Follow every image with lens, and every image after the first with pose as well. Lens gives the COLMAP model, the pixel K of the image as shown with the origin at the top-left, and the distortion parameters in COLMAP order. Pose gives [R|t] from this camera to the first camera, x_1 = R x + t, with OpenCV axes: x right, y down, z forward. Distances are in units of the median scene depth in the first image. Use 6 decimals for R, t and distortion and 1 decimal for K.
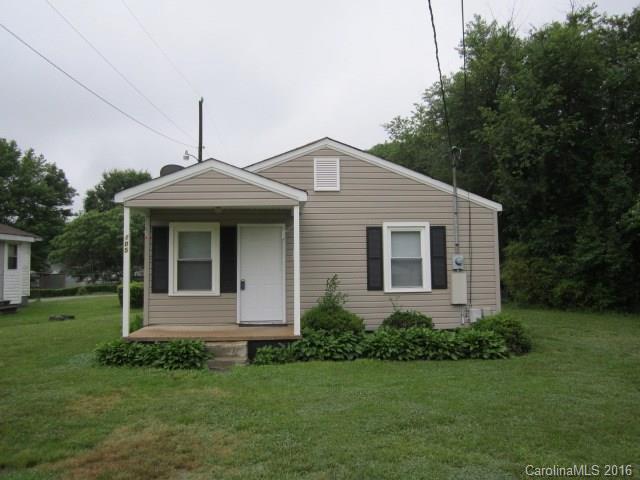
lens RADIAL K [[536.7, 0, 319.7], [0, 536.7, 239.8], [0, 0, 1]] dist [-0.035206, 0.002981]
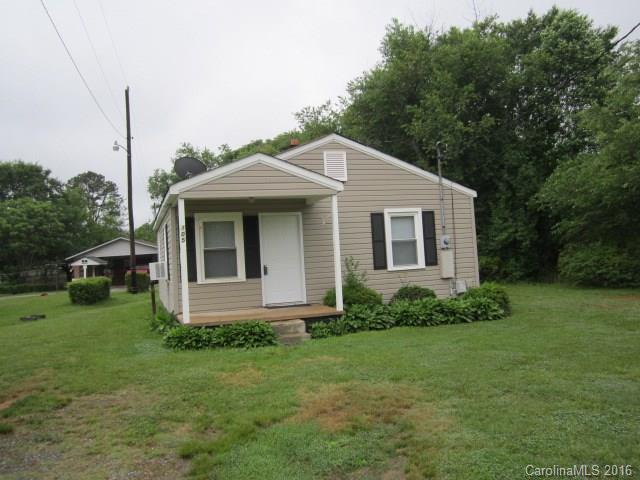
lens RADIAL K [[536.7, 0, 319.7], [0, 536.7, 239.8], [0, 0, 1]] dist [-0.035206, 0.002981]
pose [[0.969933, -0.035864, 0.240716, -0.287364], [0.031280, 0.999250, 0.022839, 0.002489], [-0.241354, -0.014623, 0.970327, -0.060385]]
